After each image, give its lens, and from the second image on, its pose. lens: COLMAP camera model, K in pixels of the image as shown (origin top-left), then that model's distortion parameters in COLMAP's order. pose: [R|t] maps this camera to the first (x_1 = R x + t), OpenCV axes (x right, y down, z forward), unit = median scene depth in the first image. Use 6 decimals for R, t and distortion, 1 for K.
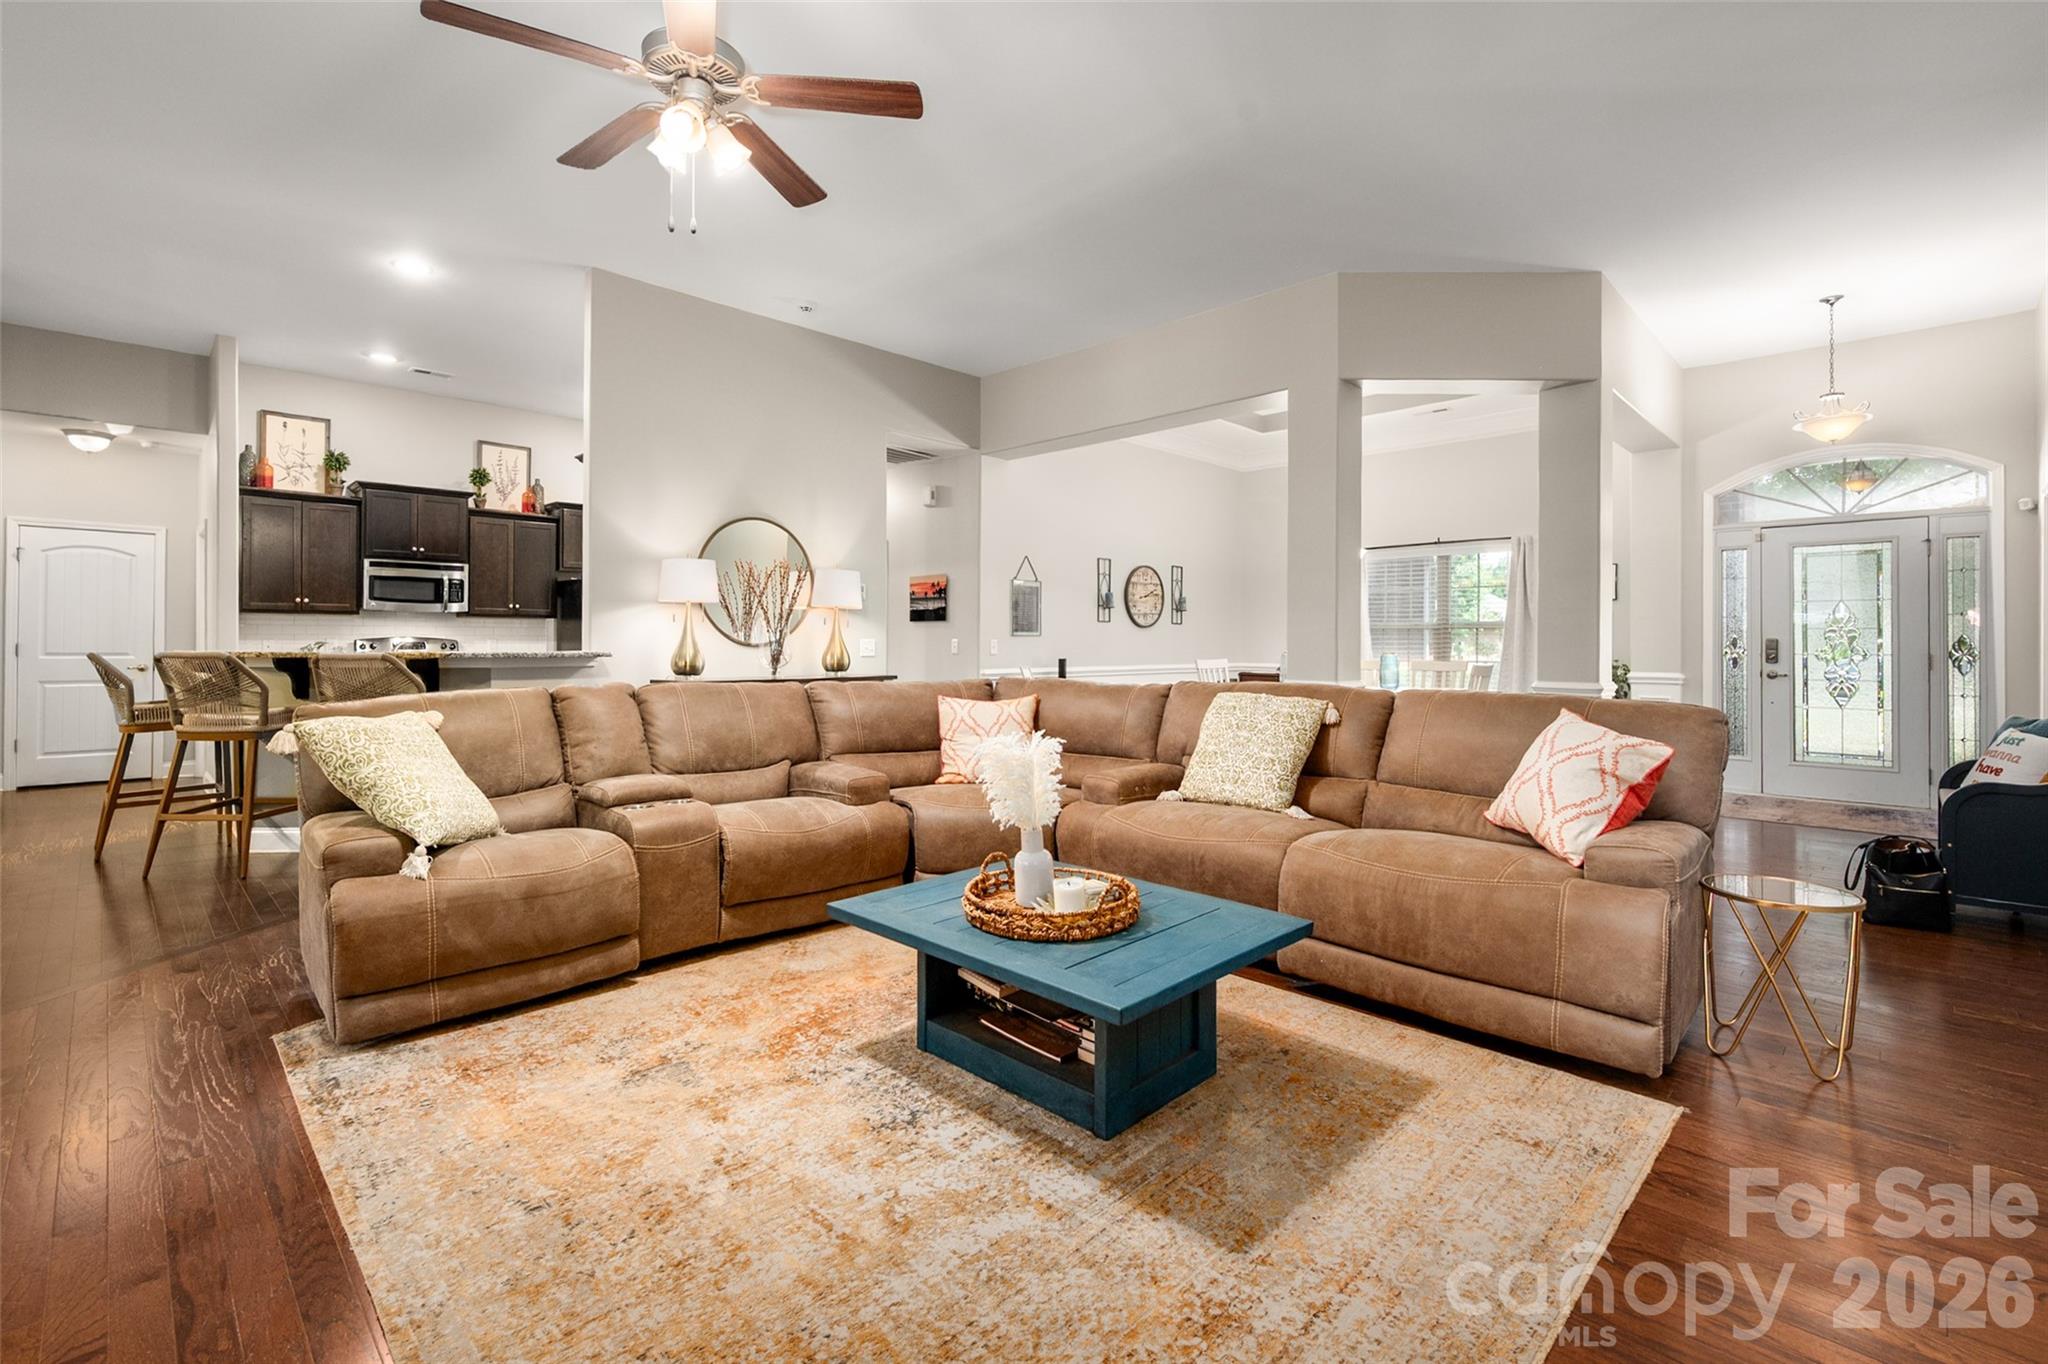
lens RADIAL K [[894.2, 0, 1043.0], [0, 894.2, 648.8], [0, 0, 1]] dist [-0.012503, 0.000262]
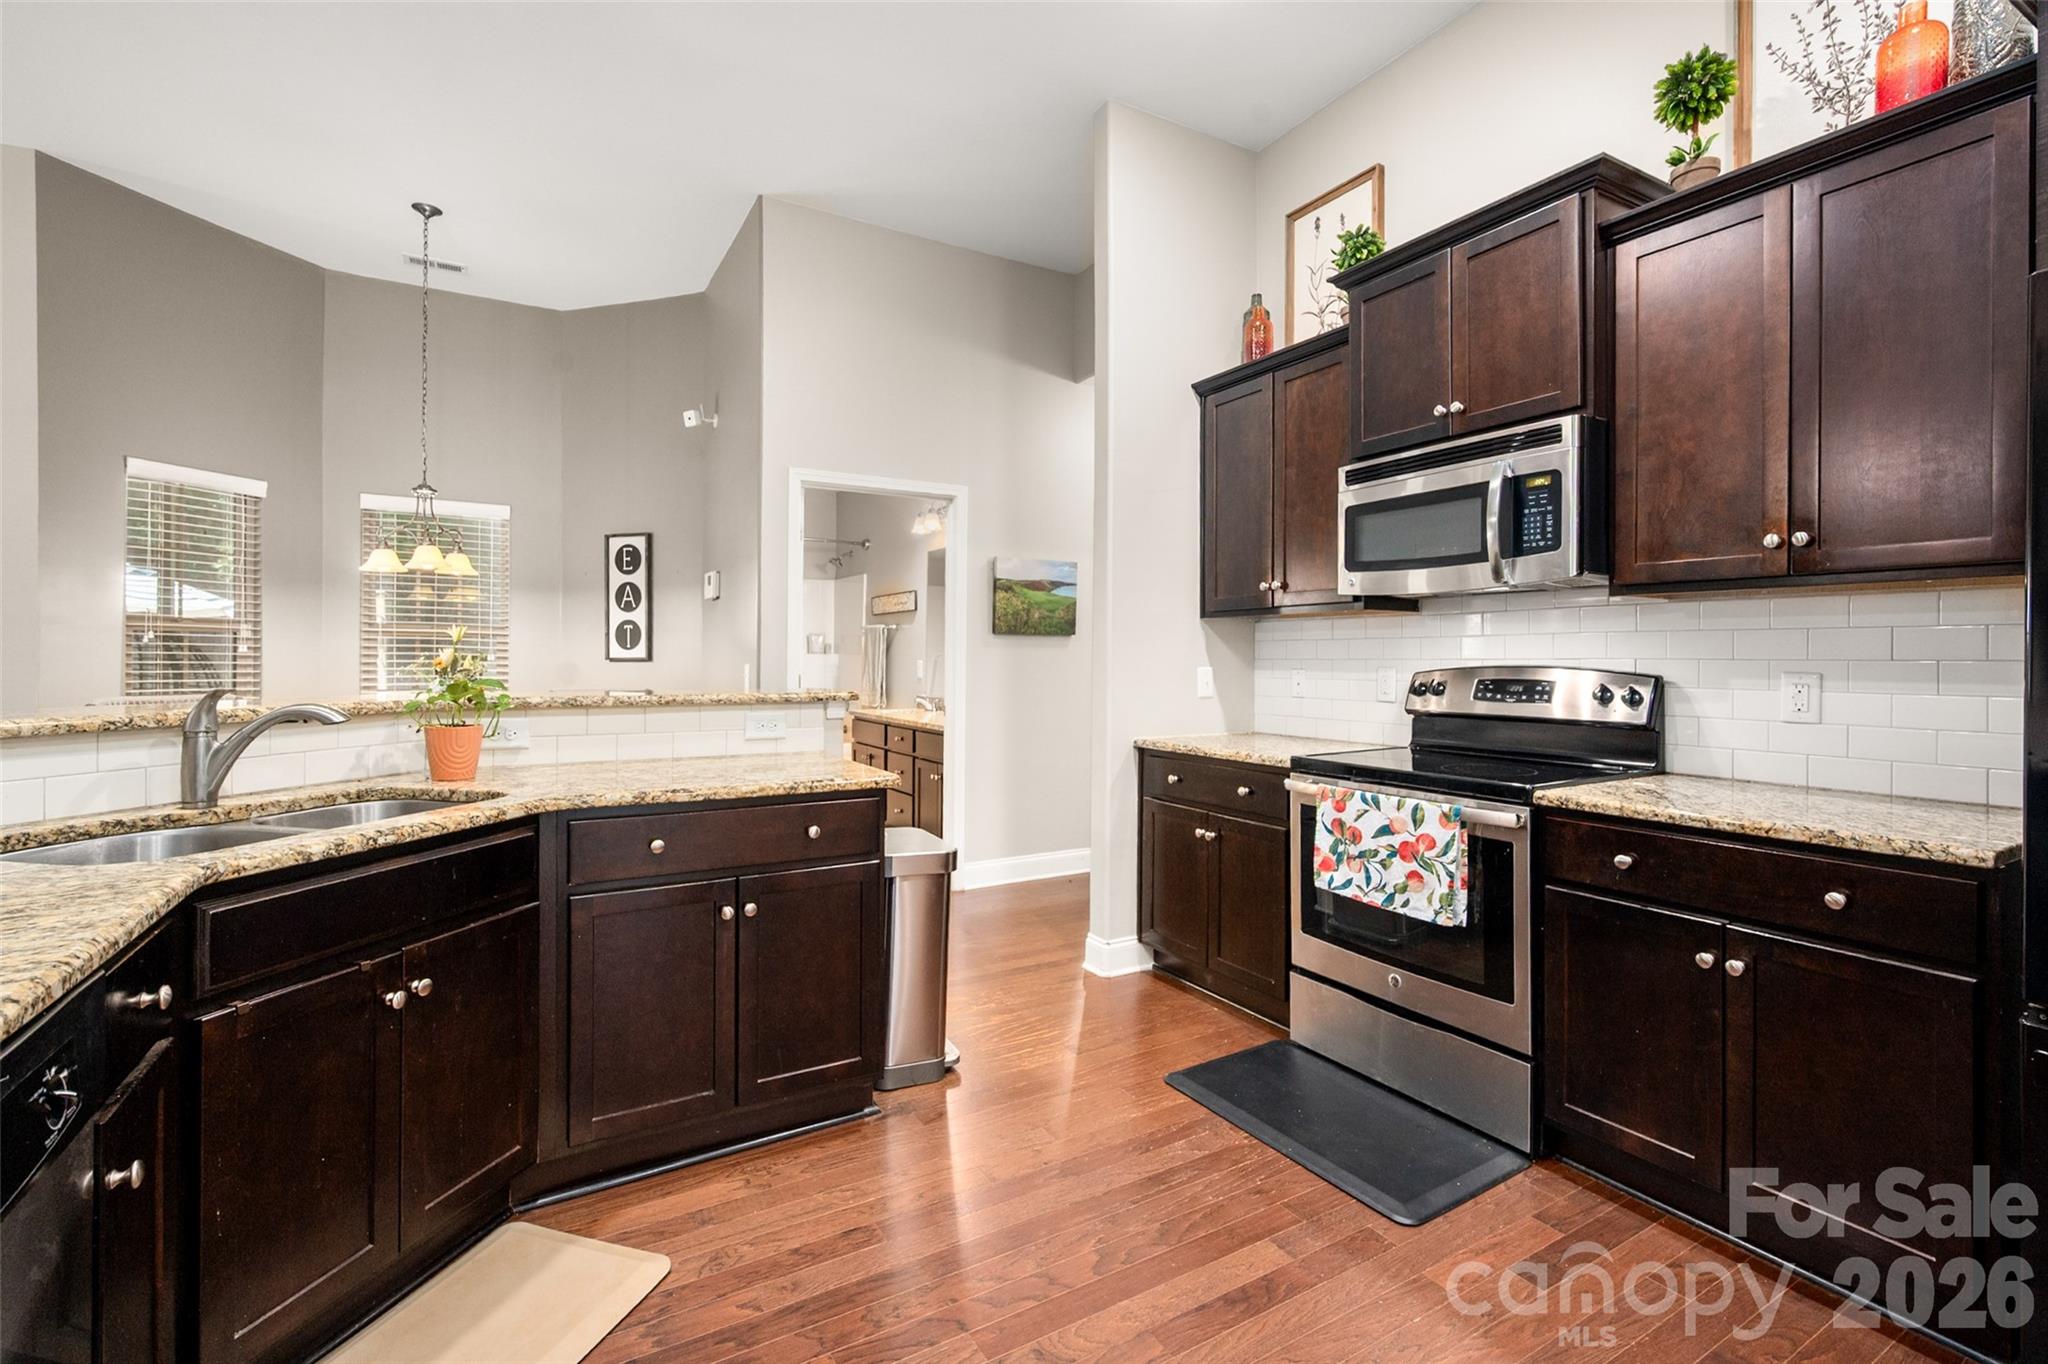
lens RADIAL K [[894.2, 0, 1029.9], [0, 894.2, 657.6], [0, 0, 1]] dist [-0.012503, 0.000262]
pose [[-0.277022, -0.001625, -0.960862, -0.526617], [-0.010291, 0.999946, 0.001276, -0.024229], [0.960808, 0.010242, -0.277024, 1.495796]]
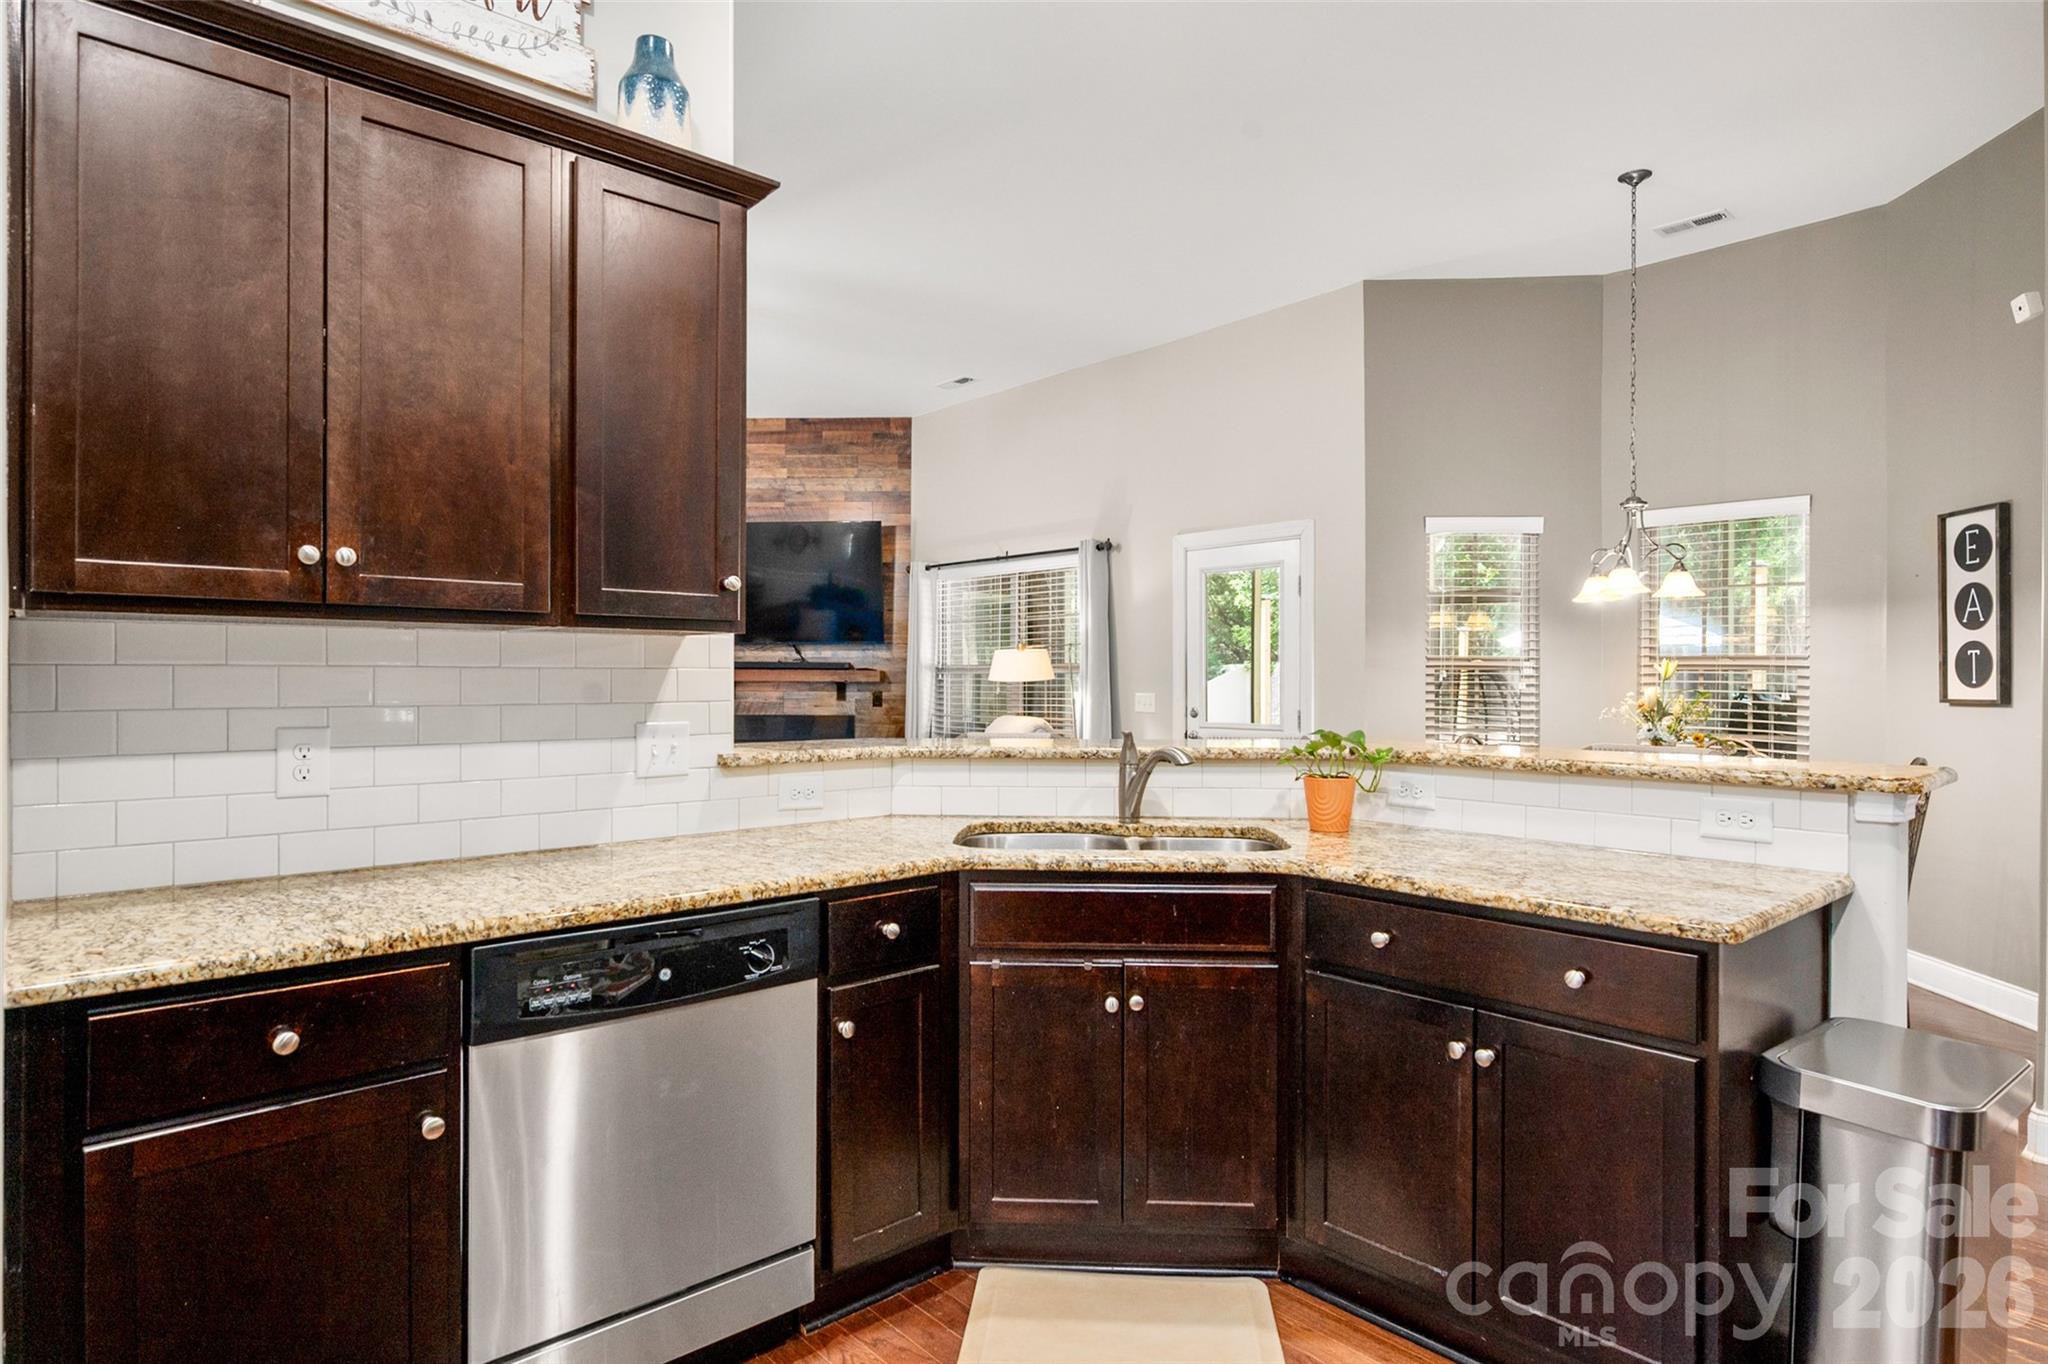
lens RADIAL K [[1104.3, 0, 1033.3], [0, 1104.3, 679.1], [0, 0, 1]] dist [-0.002038, 0.000969]
pose [[-0.996512, -0.002955, 0.083400, -0.778169], [-0.002346, 0.999970, 0.007407, -0.039137], [-0.083419, 0.007186, -0.996489, 1.657822]]
